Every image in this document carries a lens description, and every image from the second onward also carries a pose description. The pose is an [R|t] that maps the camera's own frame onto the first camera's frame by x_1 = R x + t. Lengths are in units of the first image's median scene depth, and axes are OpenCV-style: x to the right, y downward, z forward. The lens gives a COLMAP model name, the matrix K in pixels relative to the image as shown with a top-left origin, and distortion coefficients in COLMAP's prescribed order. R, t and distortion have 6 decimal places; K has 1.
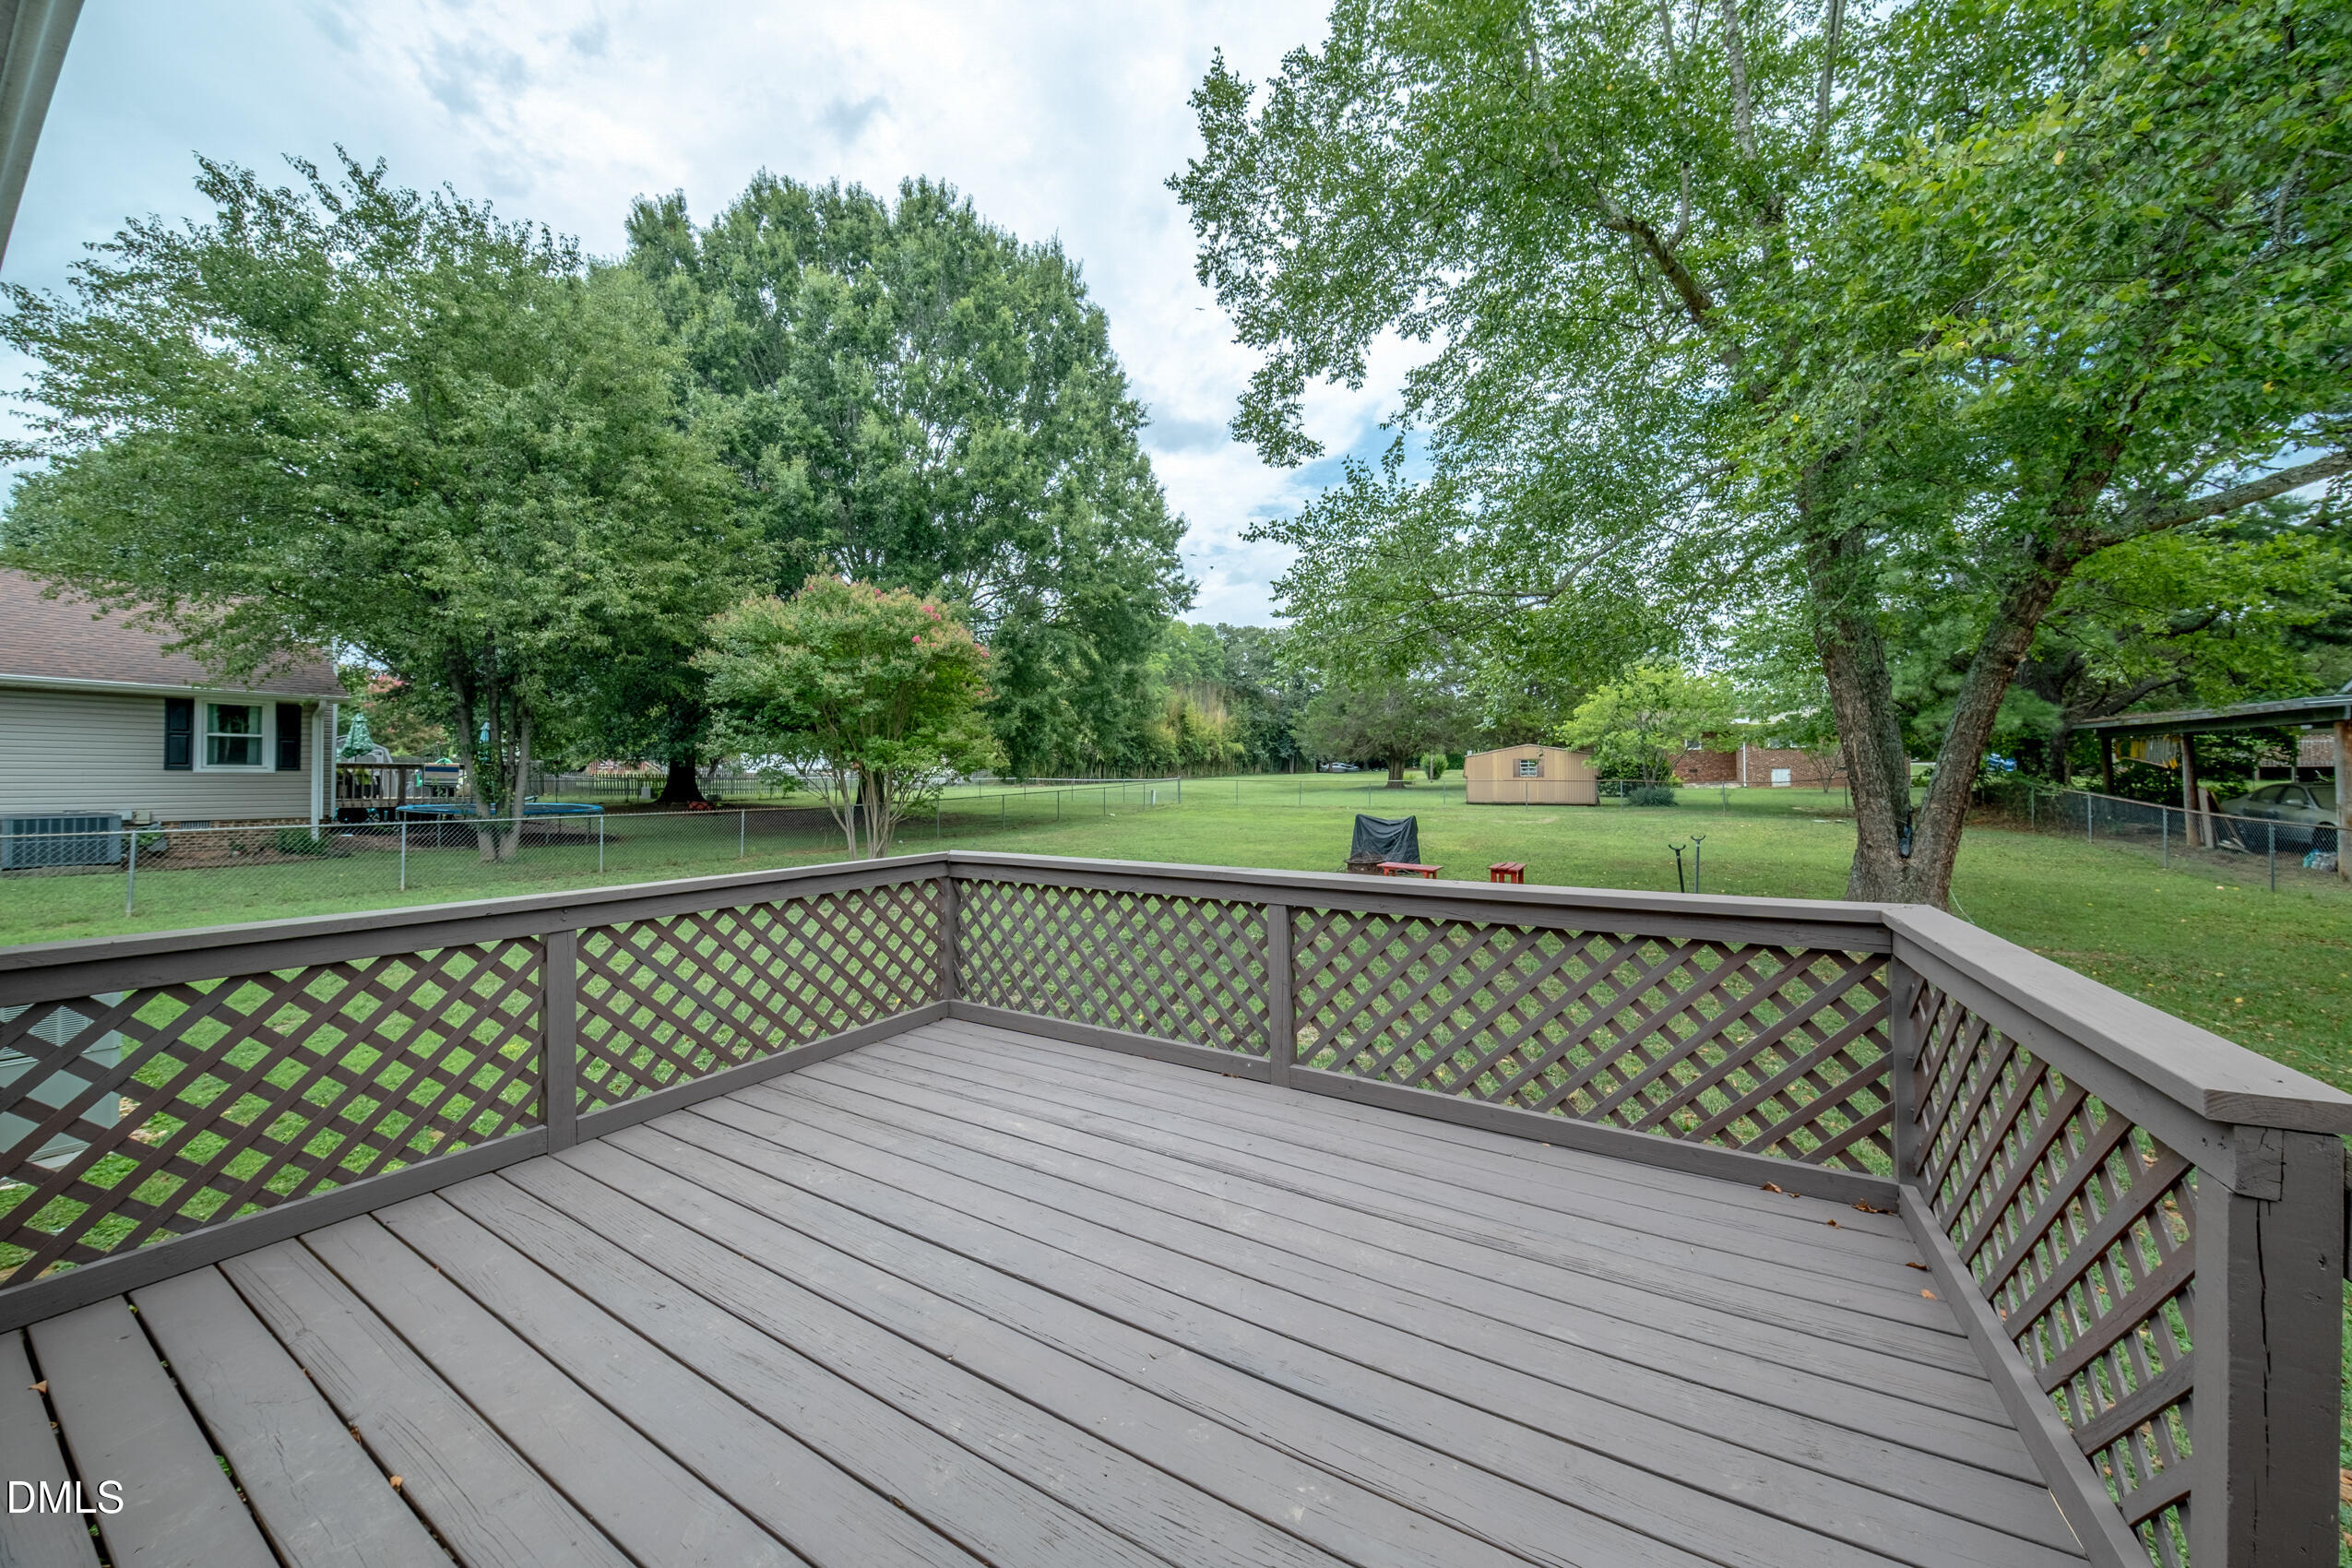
lens RADIAL K [[790.5, 0, 1168.8], [0, 790.5, 782.4], [0, 0, 1]] dist [0.004195, -0.004994]
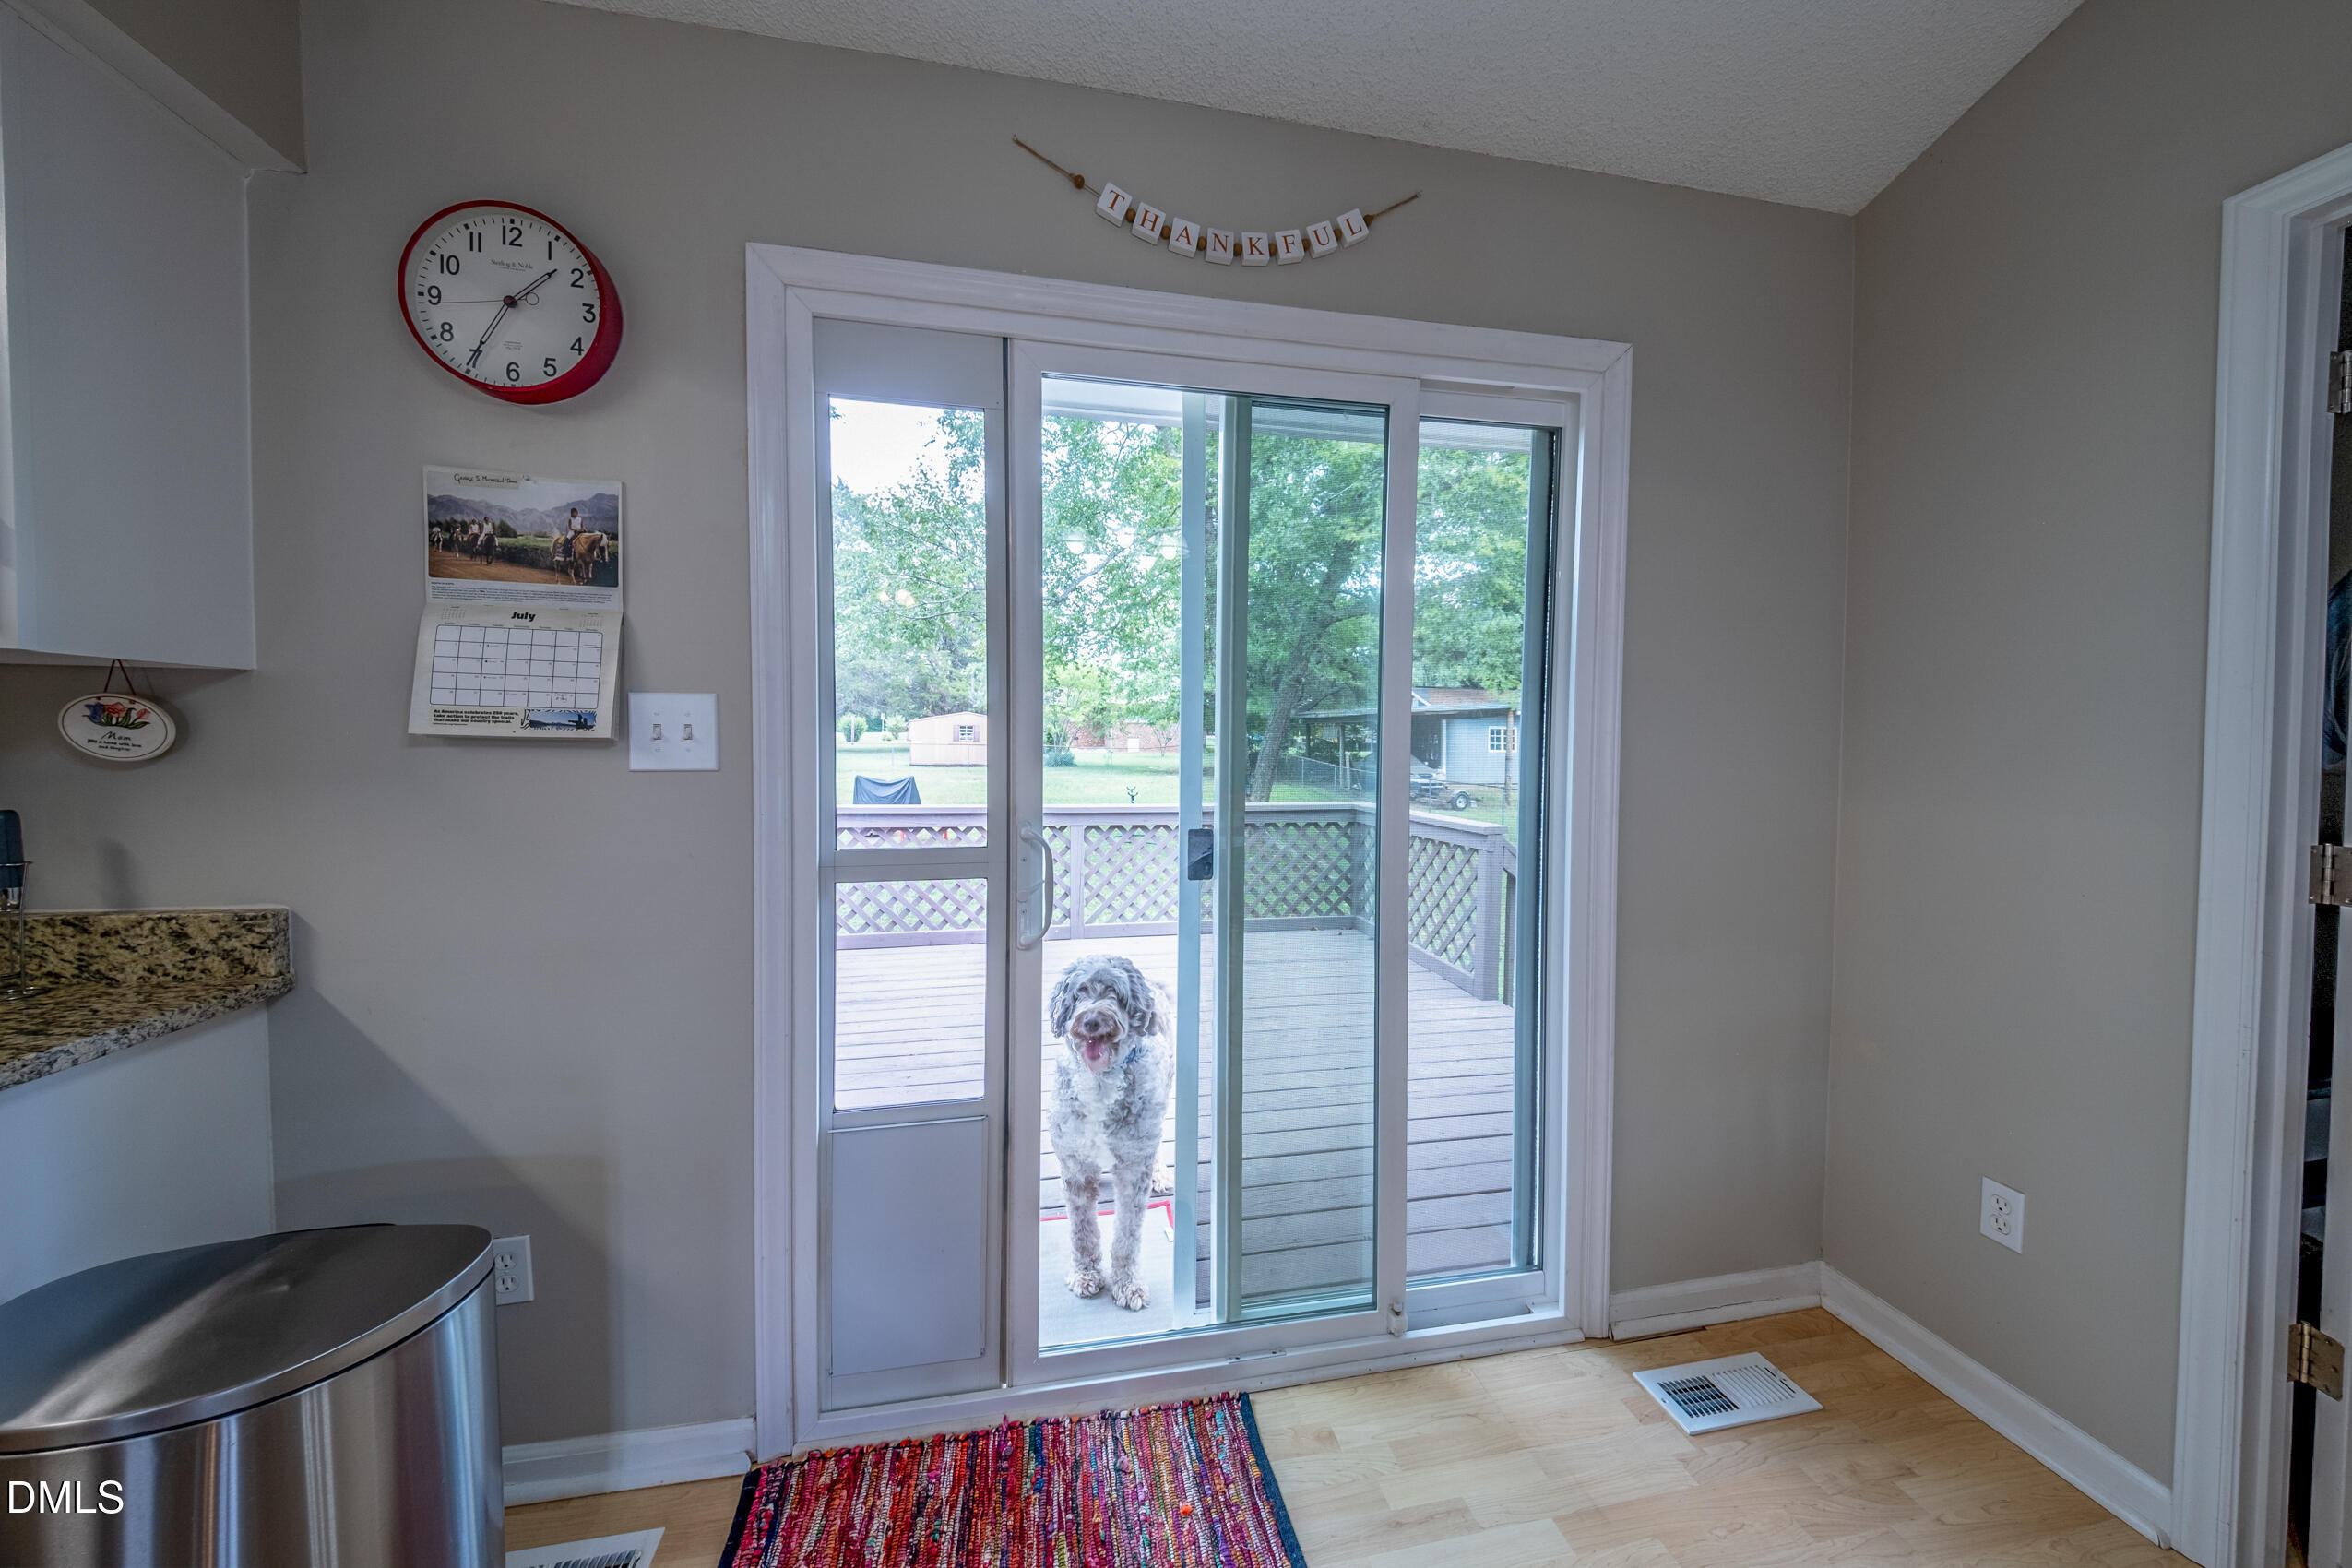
lens RADIAL K [[790.5, 0, 1161.5], [0, 790.5, 770.1], [0, 0, 1]] dist [0.004195, -0.004994]
pose [[0.750342, -0.007864, 0.661003, -0.708676], [-0.013067, 0.999557, 0.026726, -0.000767], [-0.660920, -0.028691, 0.749907, -0.267716]]
